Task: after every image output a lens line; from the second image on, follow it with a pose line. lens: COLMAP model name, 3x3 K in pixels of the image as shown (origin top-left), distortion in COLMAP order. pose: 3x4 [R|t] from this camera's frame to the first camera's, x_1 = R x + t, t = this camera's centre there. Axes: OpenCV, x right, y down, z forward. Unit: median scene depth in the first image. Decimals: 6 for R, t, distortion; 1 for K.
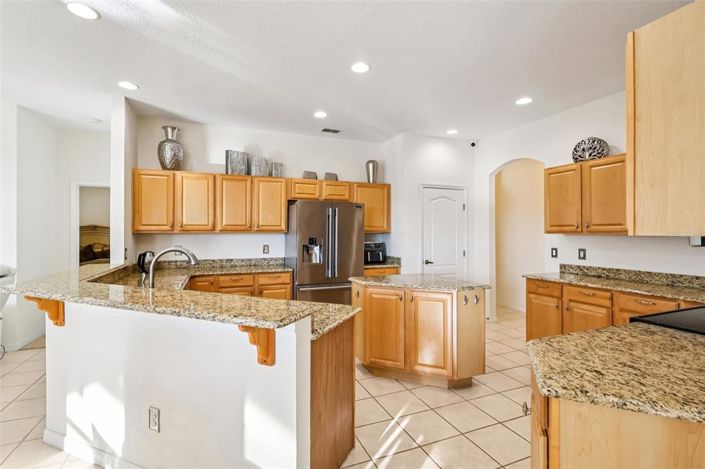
lens RADIAL K [[329.8, 0, 349.3], [0, 329.8, 231.2], [0, 0, 1]] dist [-0.002035, -0.000813]
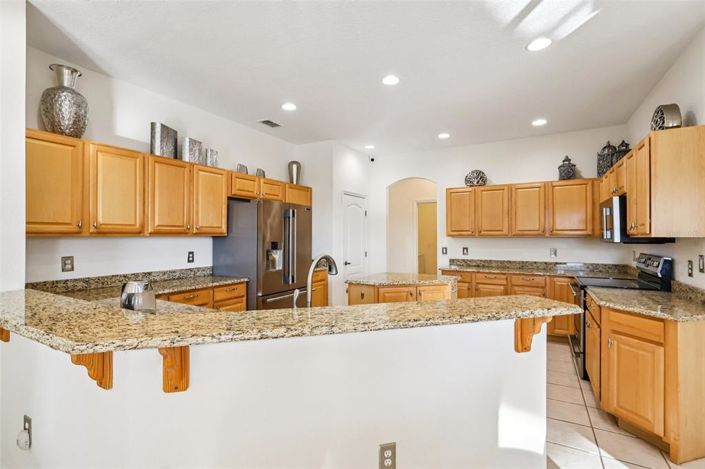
lens RADIAL K [[329.8, 0, 347.9], [0, 329.8, 236.3], [0, 0, 1]] dist [-0.002035, -0.000813]
pose [[0.785242, -0.000939, 0.619188, -0.503013], [-0.003346, 0.999978, 0.005759, -0.000333], [-0.619180, -0.006594, 0.785221, 0.171932]]
